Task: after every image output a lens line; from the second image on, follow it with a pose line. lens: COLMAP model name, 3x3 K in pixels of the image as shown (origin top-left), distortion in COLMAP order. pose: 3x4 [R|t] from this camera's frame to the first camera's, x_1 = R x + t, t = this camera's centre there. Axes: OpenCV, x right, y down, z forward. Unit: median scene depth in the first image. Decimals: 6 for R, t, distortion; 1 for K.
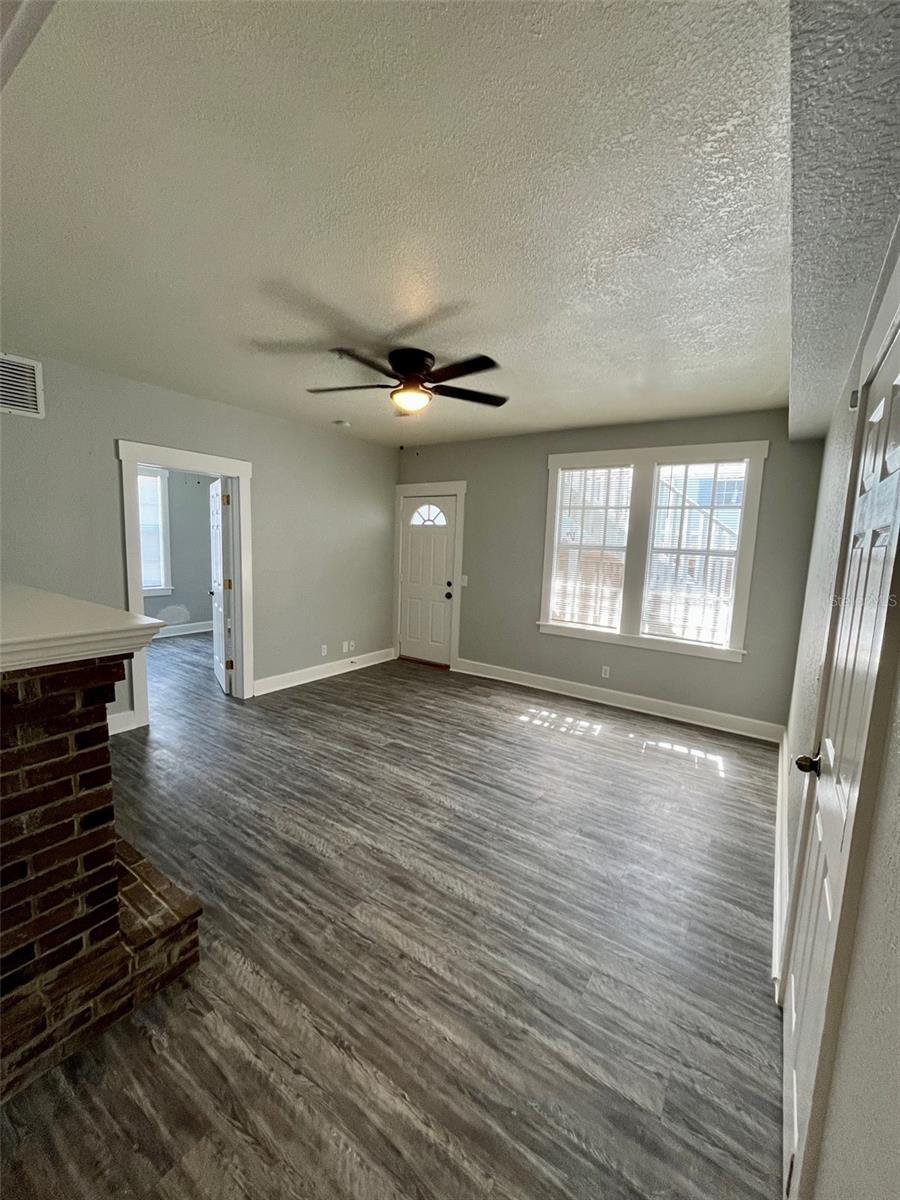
lens RADIAL K [[481.4, 0, 451.1], [0, 481.4, 599.6], [0, 0, 1]] dist [-0.002483, 0.000543]
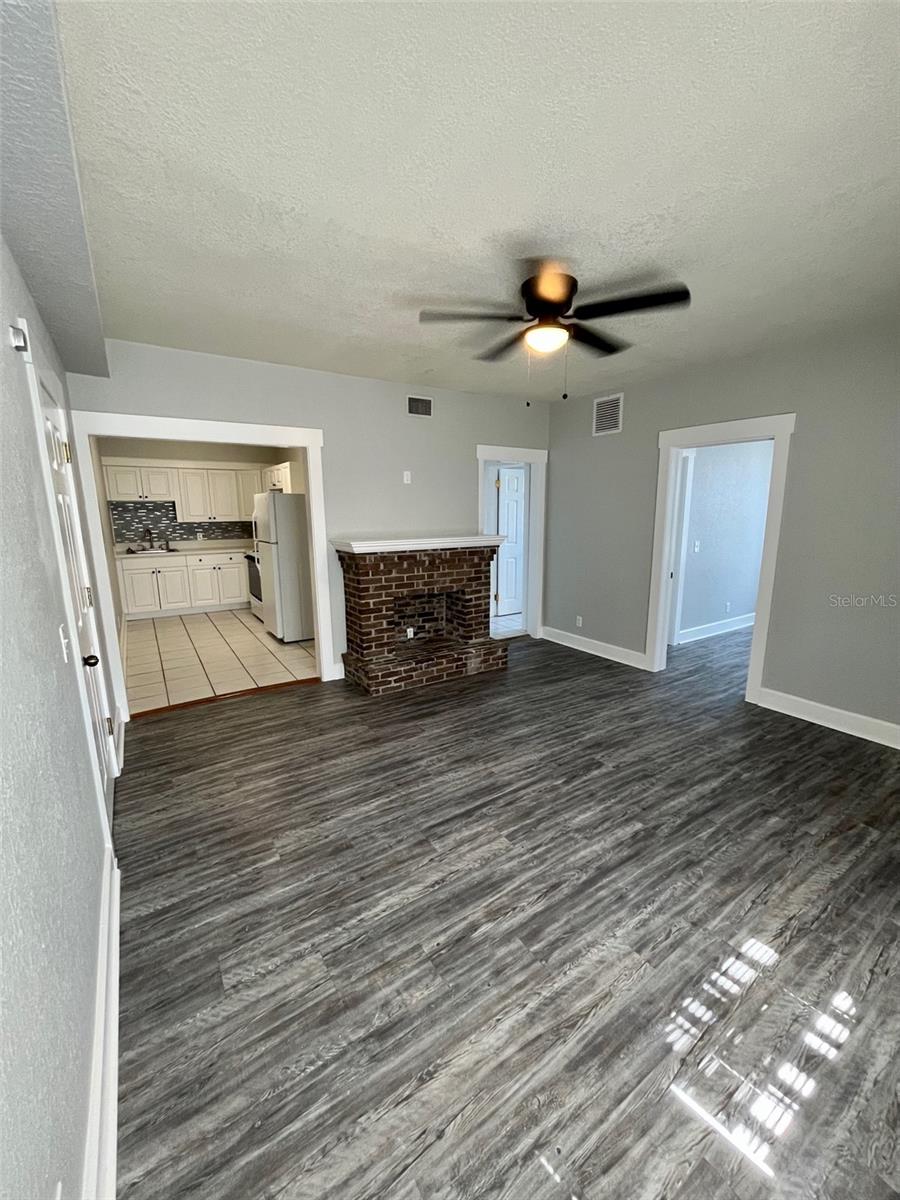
lens RADIAL K [[481.4, 0, 453.4], [0, 481.4, 598.9], [0, 0, 1]] dist [-0.002483, 0.000543]
pose [[-0.370577, 0.139671, -0.918240, 0.596628], [-0.120513, 0.973041, 0.196643, -0.086038], [0.920950, 0.183531, -0.343754, 0.896349]]
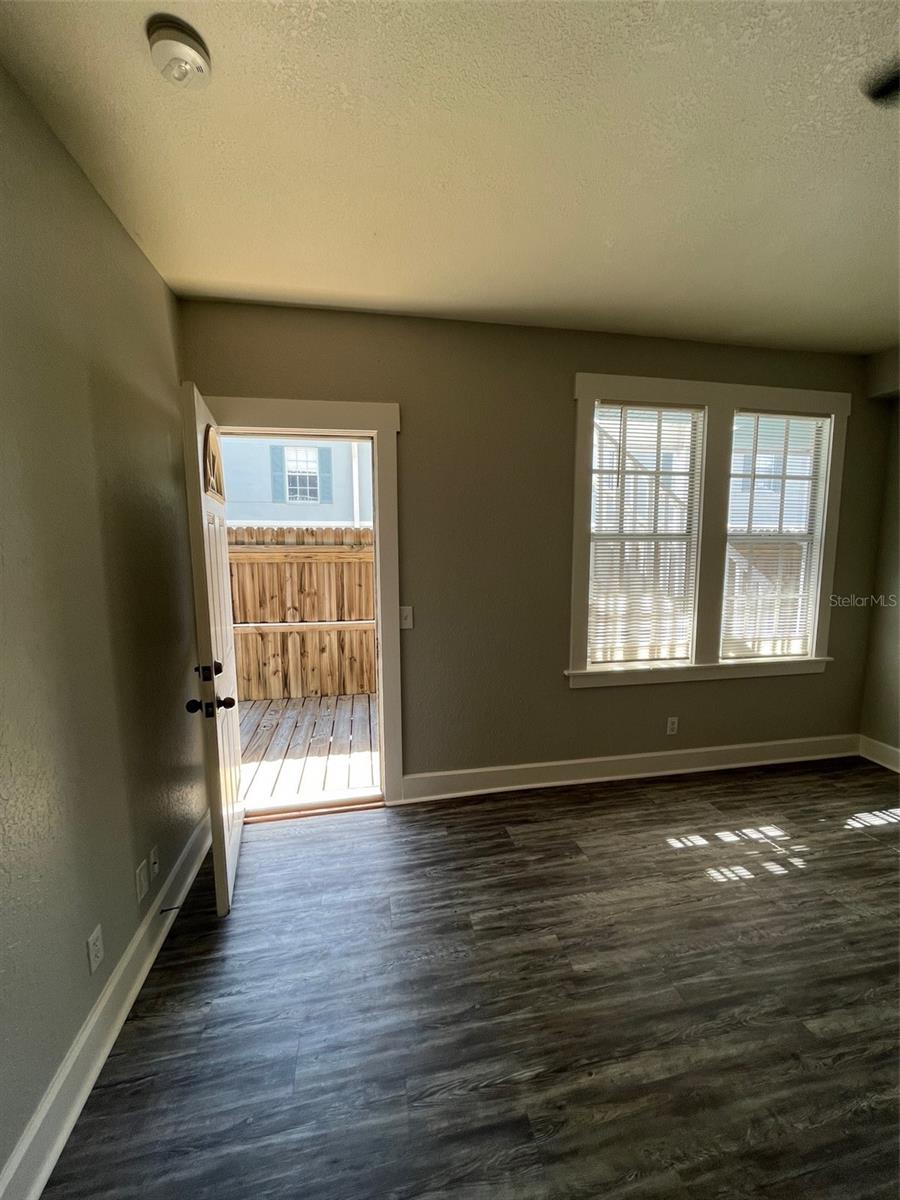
lens RADIAL K [[481.4, 0, 453.4], [0, 481.4, 601.7], [0, 0, 1]] dist [-0.002483, 0.000543]
pose [[0.691197, -0.124574, 0.711849, -0.389615], [0.115456, 0.991414, 0.061391, -0.108997], [-0.713384, 0.039754, 0.699645, 0.879264]]
